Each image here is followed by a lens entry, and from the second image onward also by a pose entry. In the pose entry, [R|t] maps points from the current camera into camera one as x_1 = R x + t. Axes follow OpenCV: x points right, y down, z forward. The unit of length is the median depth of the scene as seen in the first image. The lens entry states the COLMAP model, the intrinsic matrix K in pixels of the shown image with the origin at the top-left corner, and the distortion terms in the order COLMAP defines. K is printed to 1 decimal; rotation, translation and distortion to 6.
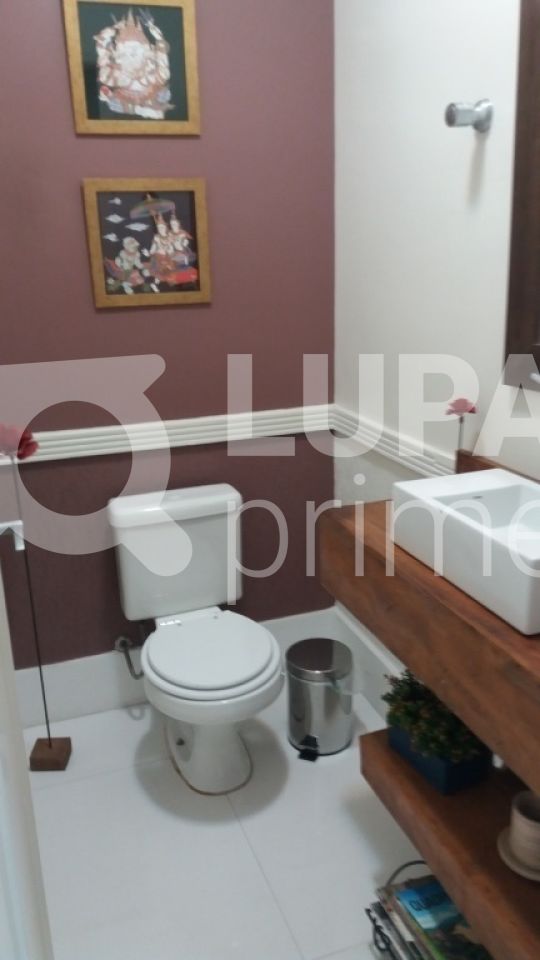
lens RADIAL K [[746.3, 0, 289.0], [0, 746.3, 481.3], [0, 0, 1]] dist [0.085783, -0.164799]
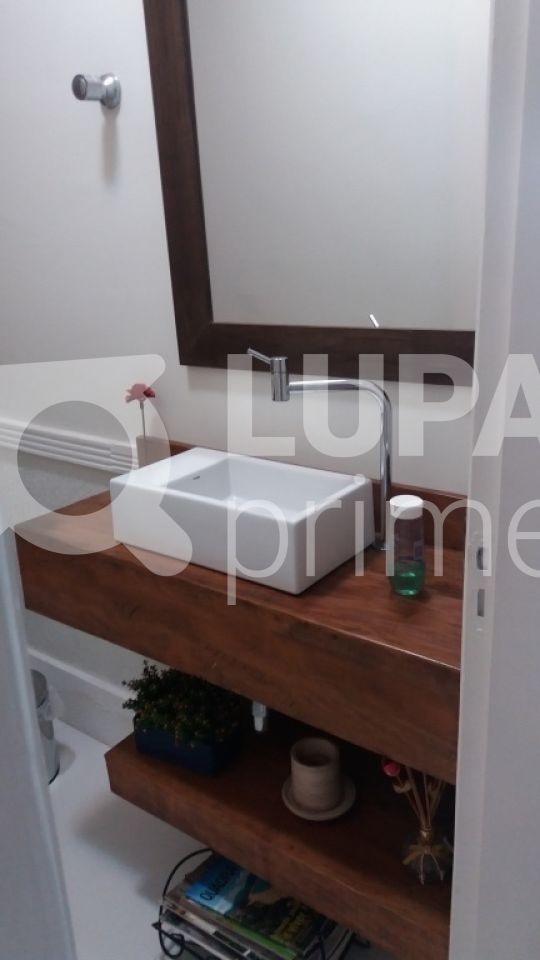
lens RADIAL K [[746.3, 0, 289.0], [0, 746.3, 481.3], [0, 0, 1]] dist [0.085783, -0.164799]
pose [[0.830312, -0.183398, 0.526257, -0.162406], [0.175817, 0.982280, 0.064921, -0.016300], [-0.528838, 0.038620, 0.847843, 0.083611]]
